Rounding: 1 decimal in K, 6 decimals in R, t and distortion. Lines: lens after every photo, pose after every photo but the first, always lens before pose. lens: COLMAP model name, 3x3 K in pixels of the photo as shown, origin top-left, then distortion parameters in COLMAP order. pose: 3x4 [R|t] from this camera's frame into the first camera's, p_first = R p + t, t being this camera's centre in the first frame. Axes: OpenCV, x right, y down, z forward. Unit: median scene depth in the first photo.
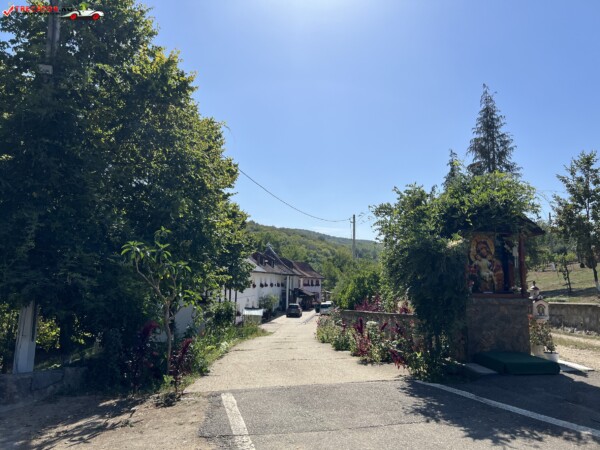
lens RADIAL K [[451.9, 0, 298.7], [0, 451.9, 225.2], [0, 0, 1]] dist [0.053149, -0.037468]
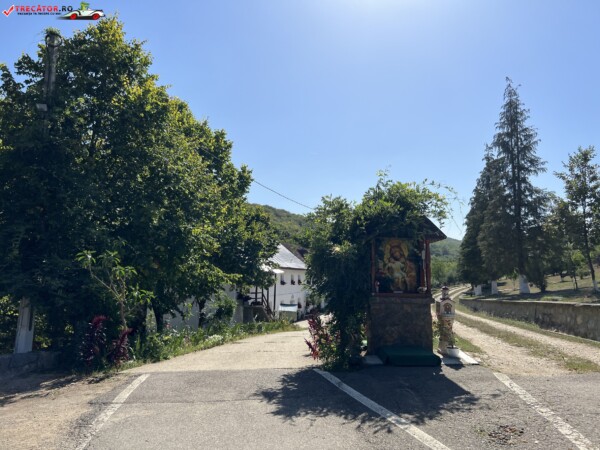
lens RADIAL K [[451.9, 0, 299.4], [0, 451.9, 227.2], [0, 0, 1]] dist [0.053149, -0.037468]
pose [[0.988074, -0.017511, -0.152982, 0.177079], [0.019308, 0.999761, 0.010268, -0.012288], [0.152765, -0.013099, 0.988176, -0.056777]]
